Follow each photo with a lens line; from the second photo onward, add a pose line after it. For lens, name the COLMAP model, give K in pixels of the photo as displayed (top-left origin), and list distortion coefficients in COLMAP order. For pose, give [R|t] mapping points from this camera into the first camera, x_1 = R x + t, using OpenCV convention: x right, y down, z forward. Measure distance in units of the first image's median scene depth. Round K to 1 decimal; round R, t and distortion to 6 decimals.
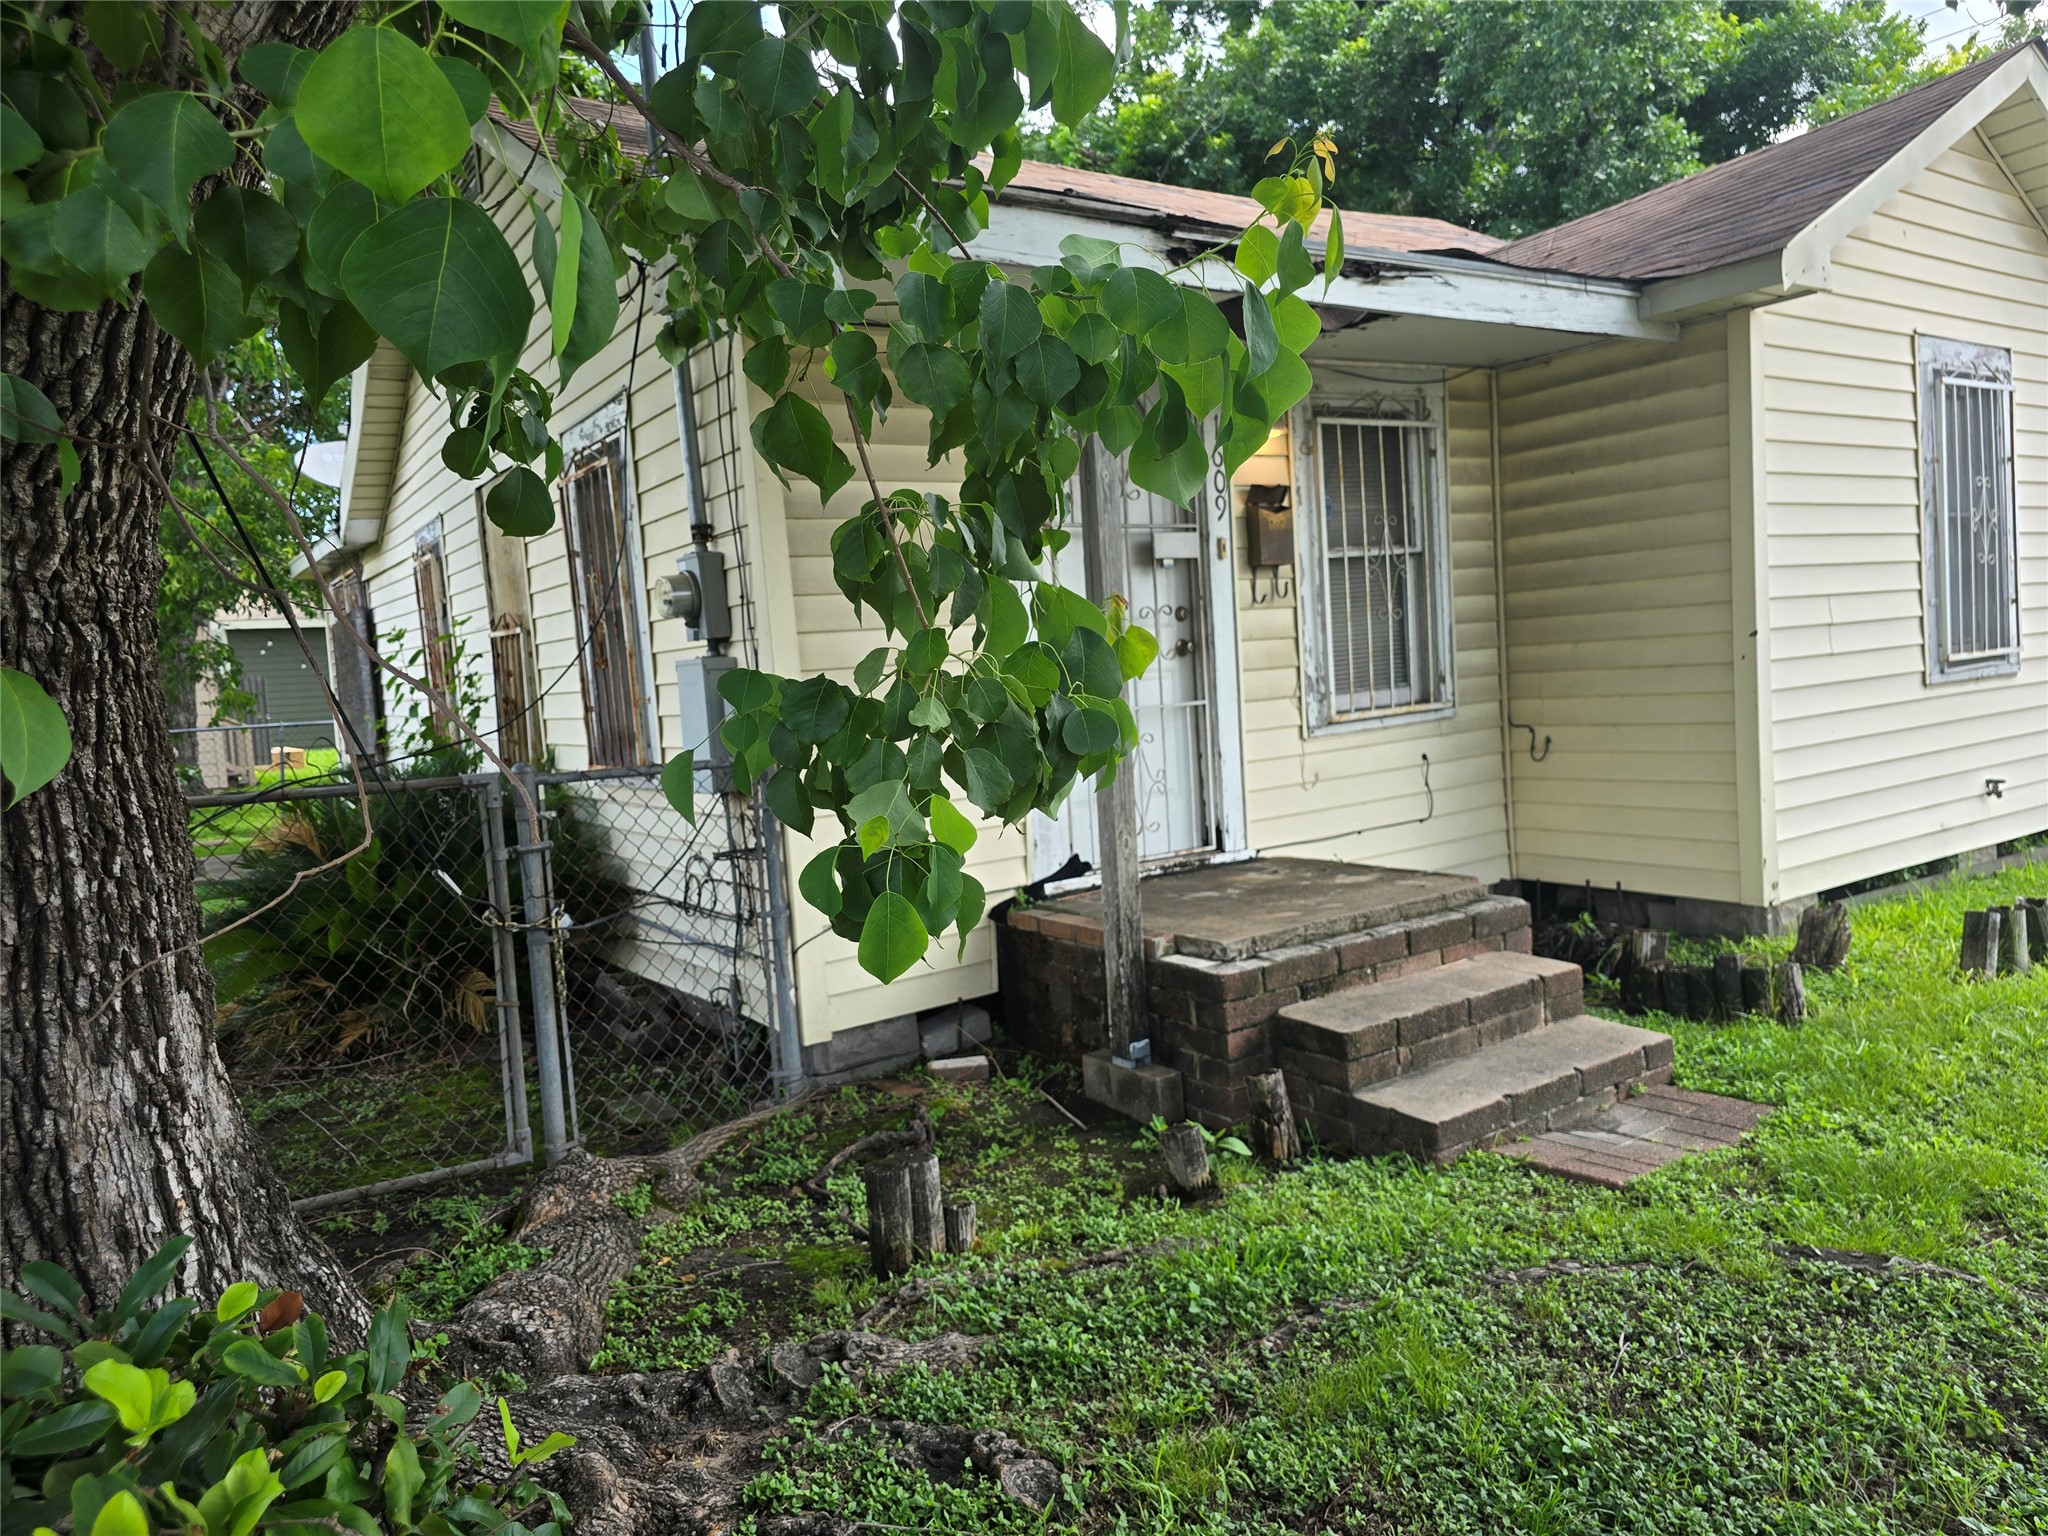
lens RADIAL K [[1342.9, 0, 1024.0], [0, 1342.9, 768.0], [0, 0, 1]] dist [0.057192, -0.050688]
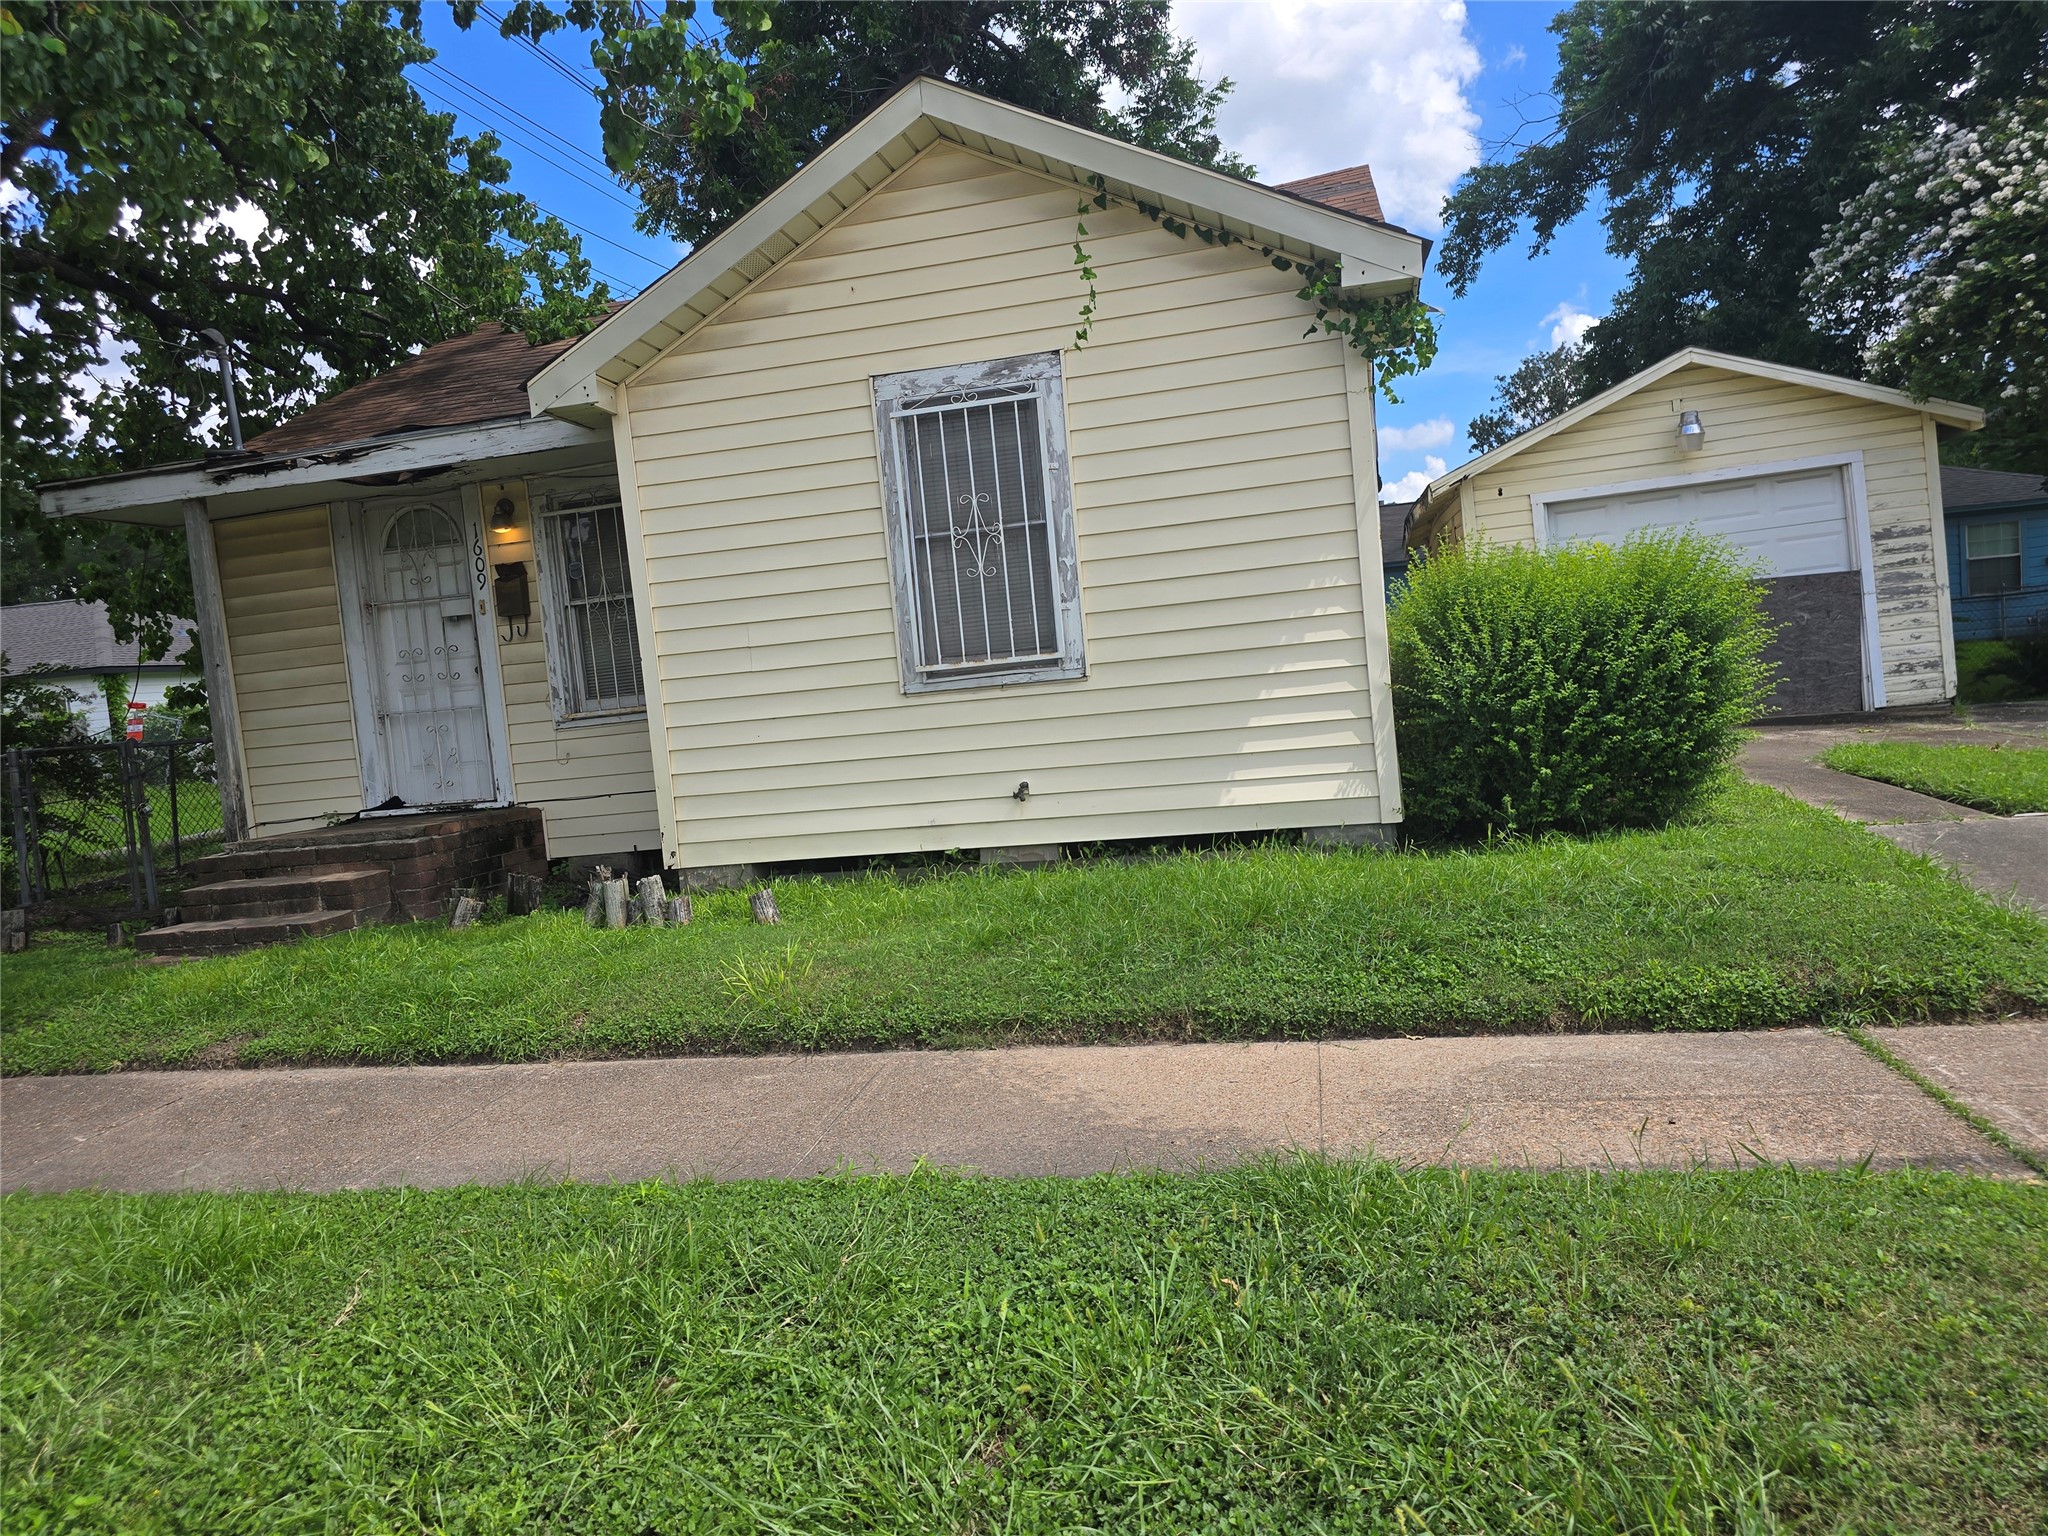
lens RADIAL K [[1345.0, 0, 1028.1], [0, 1345.0, 789.1], [0, 0, 1]] dist [0.071358, -0.070452]
pose [[0.695379, 0.059818, -0.716149, 1.537991], [-0.000539, 0.996573, 0.082718, -0.075504], [0.718643, -0.057134, 0.693028, 0.305839]]
